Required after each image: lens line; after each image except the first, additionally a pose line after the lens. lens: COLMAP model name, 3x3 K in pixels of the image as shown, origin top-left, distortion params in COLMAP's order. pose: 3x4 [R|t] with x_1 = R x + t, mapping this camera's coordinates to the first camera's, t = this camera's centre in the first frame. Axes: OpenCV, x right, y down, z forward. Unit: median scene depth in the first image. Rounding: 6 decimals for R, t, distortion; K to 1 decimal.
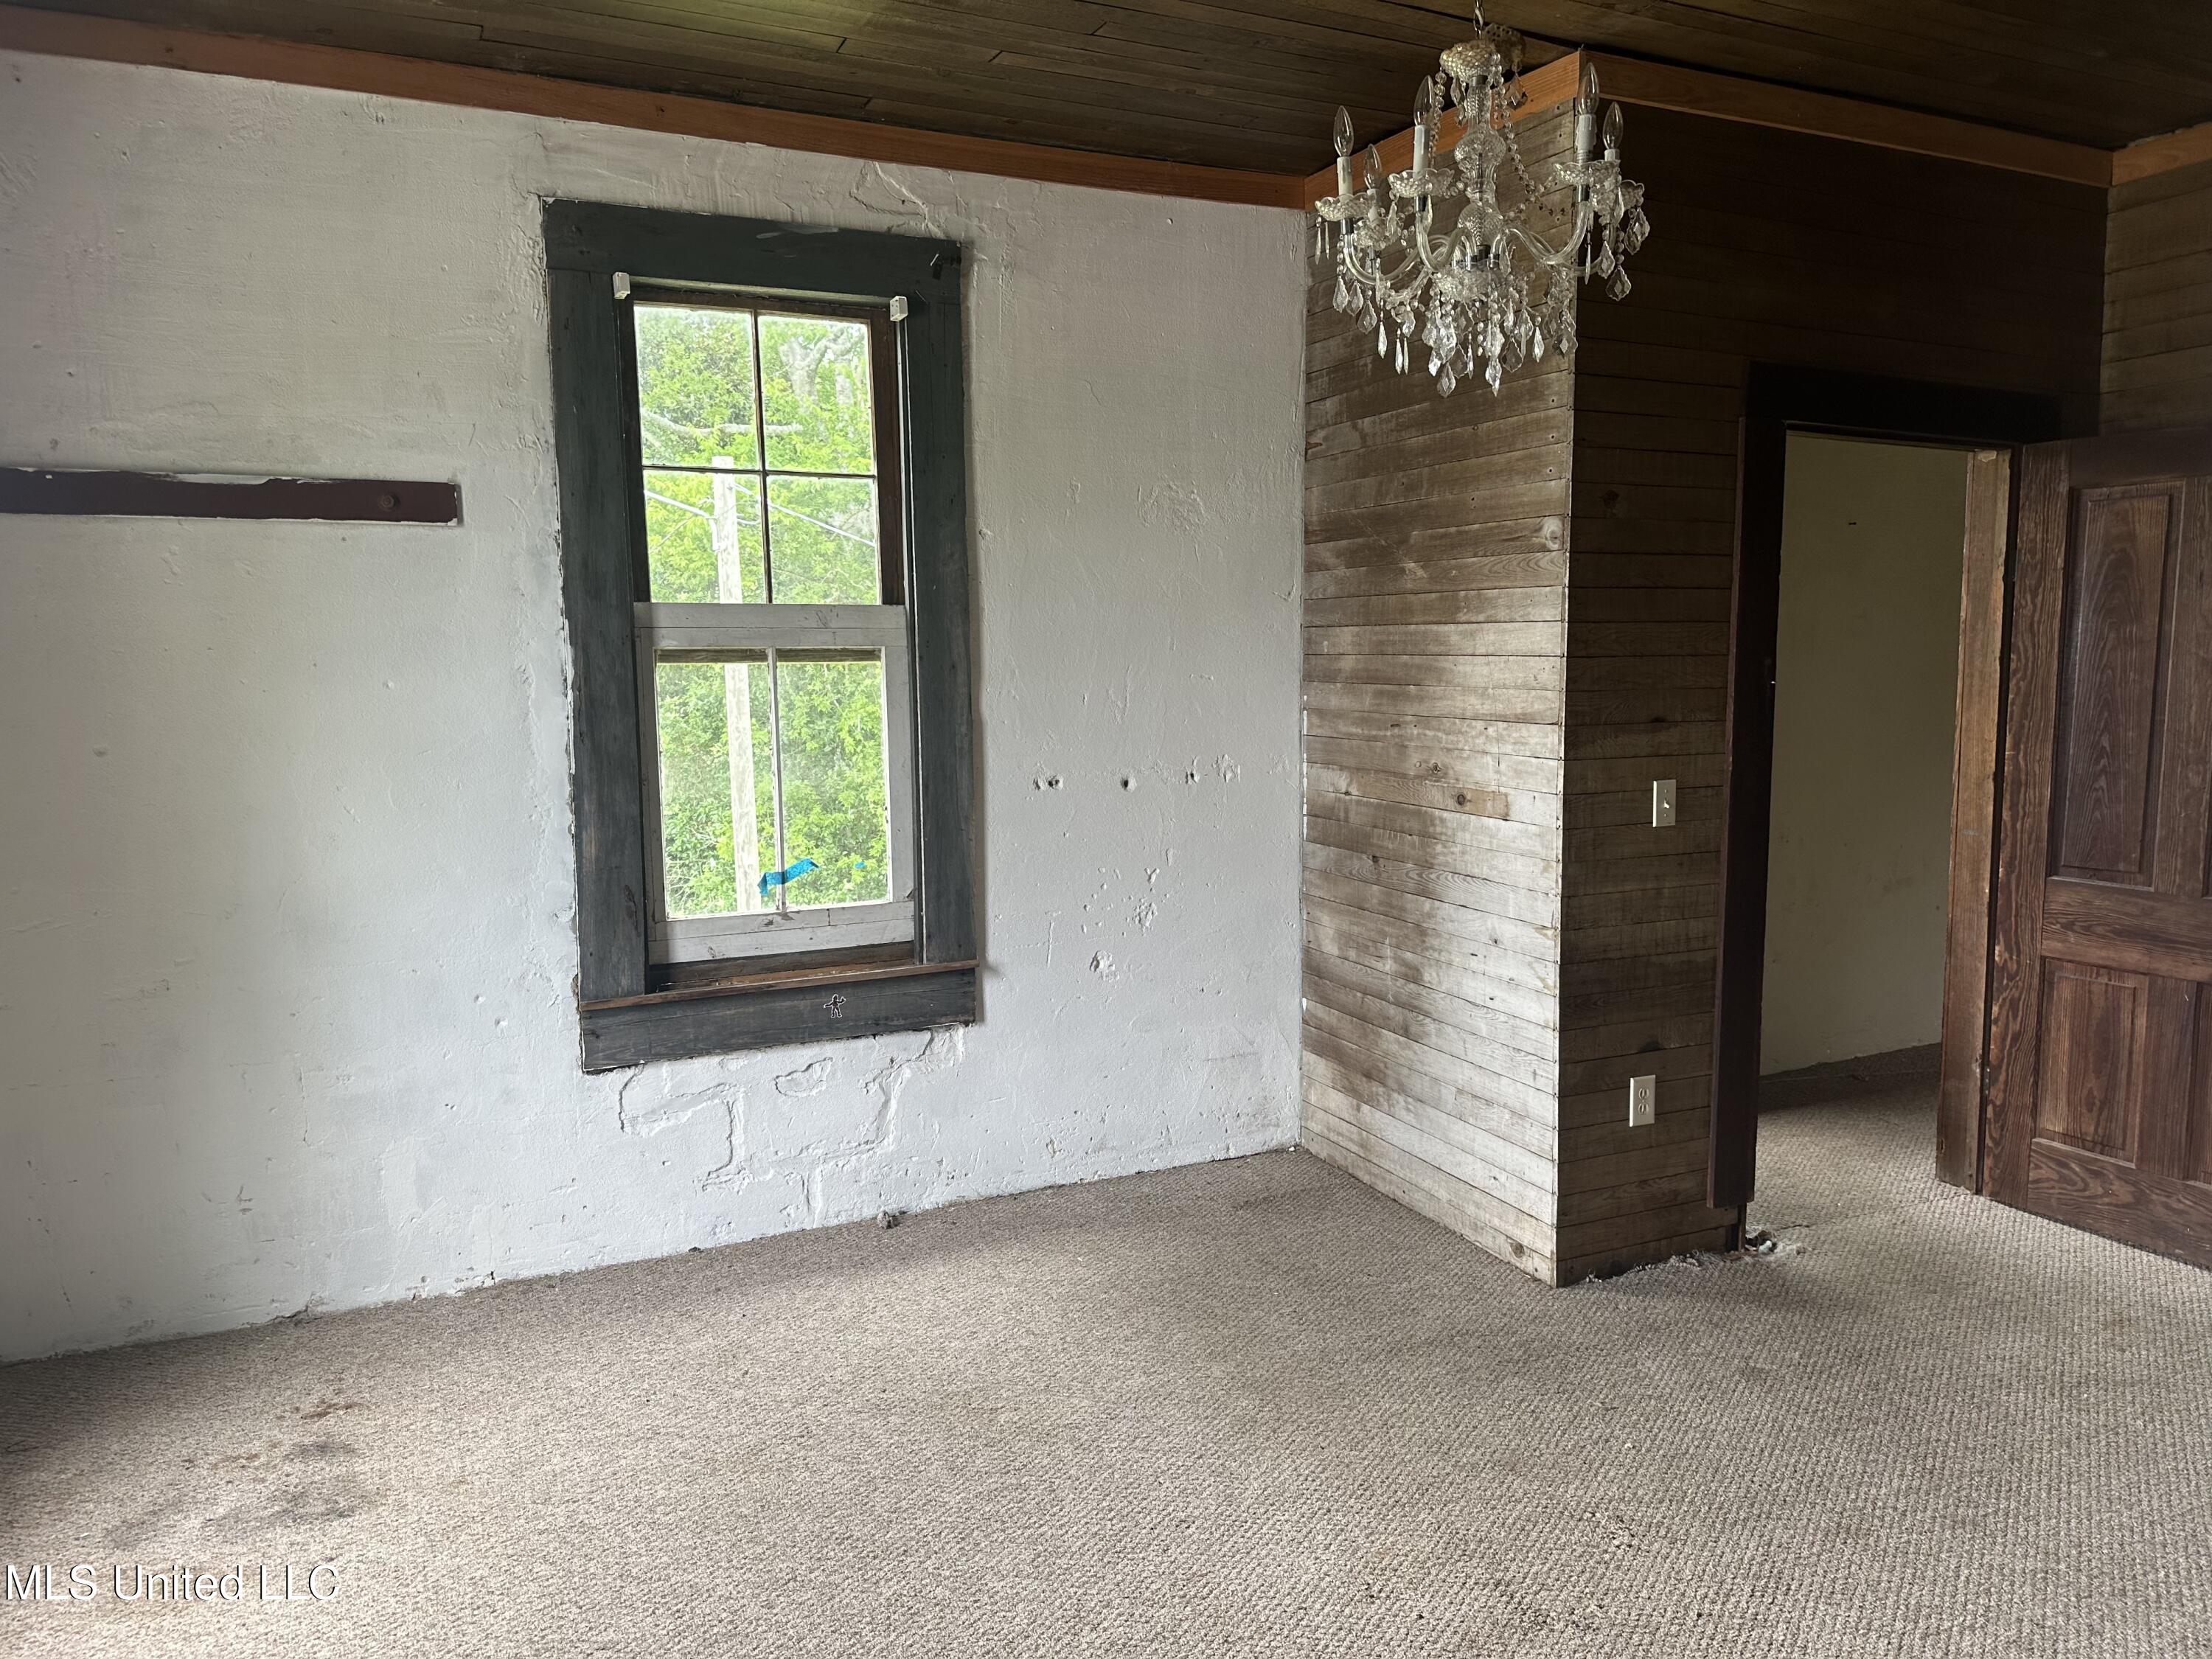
lens RADIAL K [[1576.2, 0, 1097.9], [0, 1576.2, 846.4], [0, 0, 1]] dist [0.052382, -0.044009]
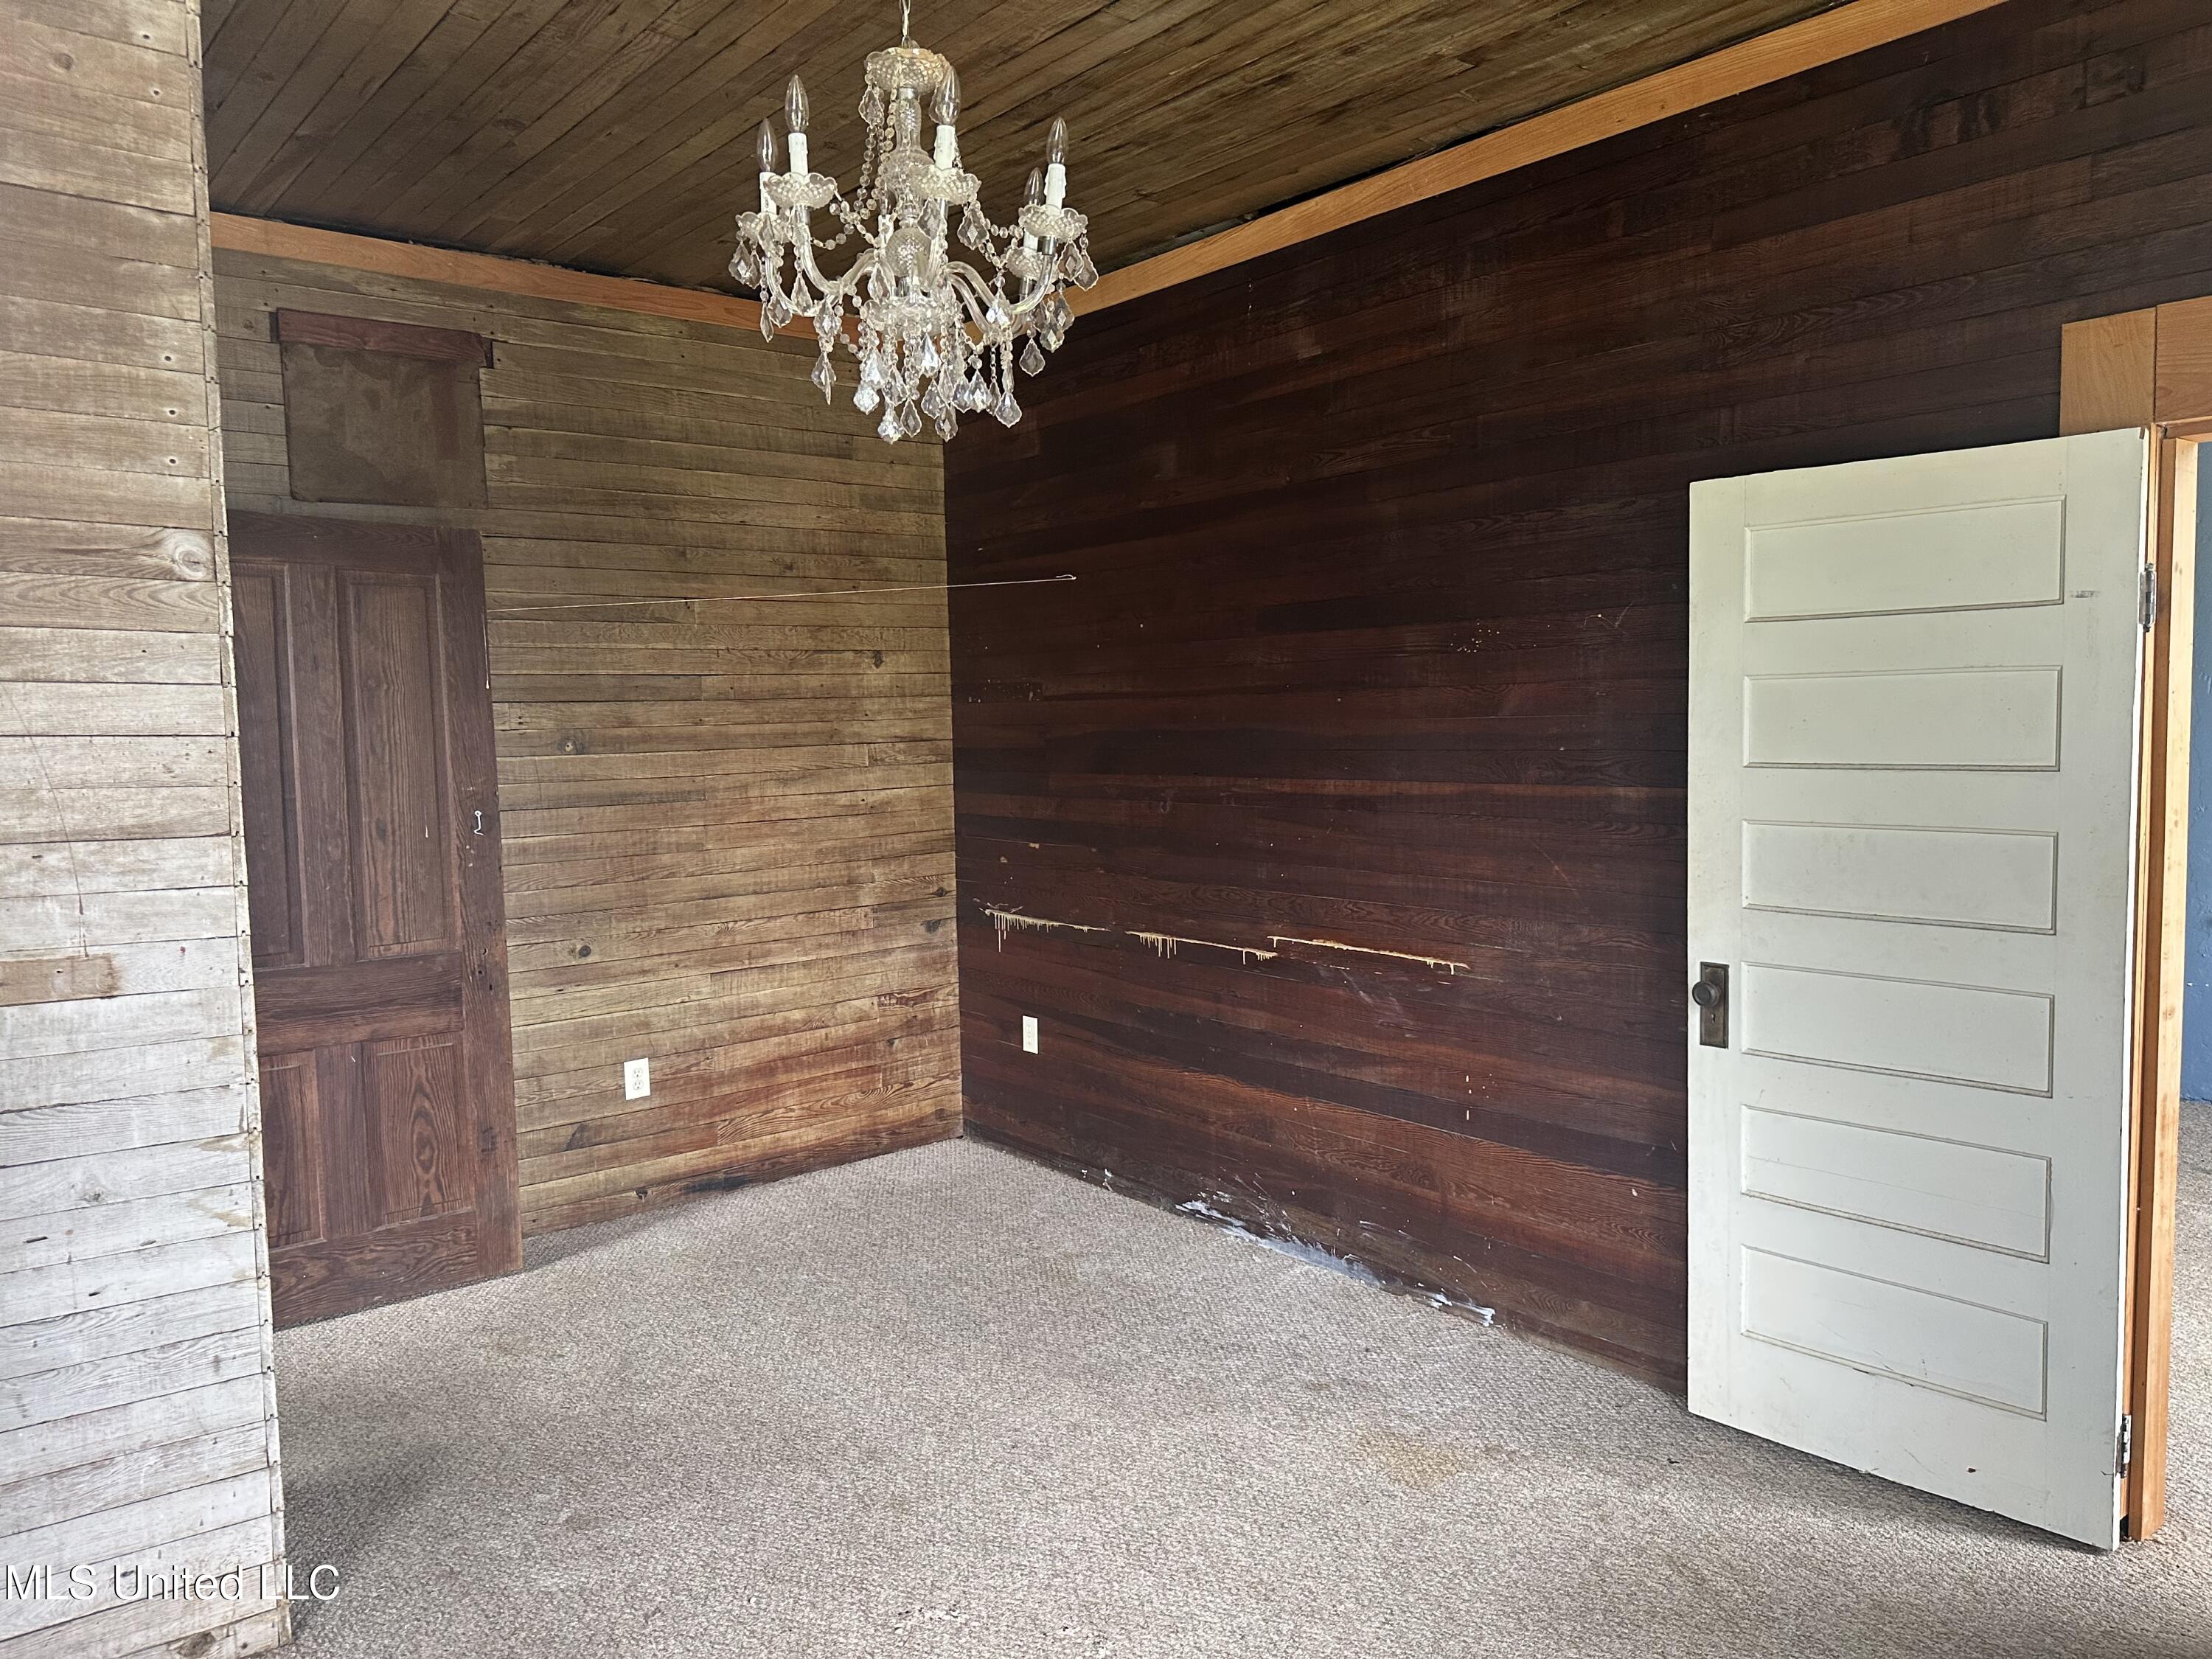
lens RADIAL K [[1576.2, 0, 1098.6], [0, 1576.2, 825.8], [0, 0, 1]] dist [0.052382, -0.044009]
pose [[-0.254406, -0.058464, 0.965329, -0.453228], [0.122454, 0.988190, 0.092121, -0.095173], [-0.959314, 0.141644, -0.244243, 0.779584]]
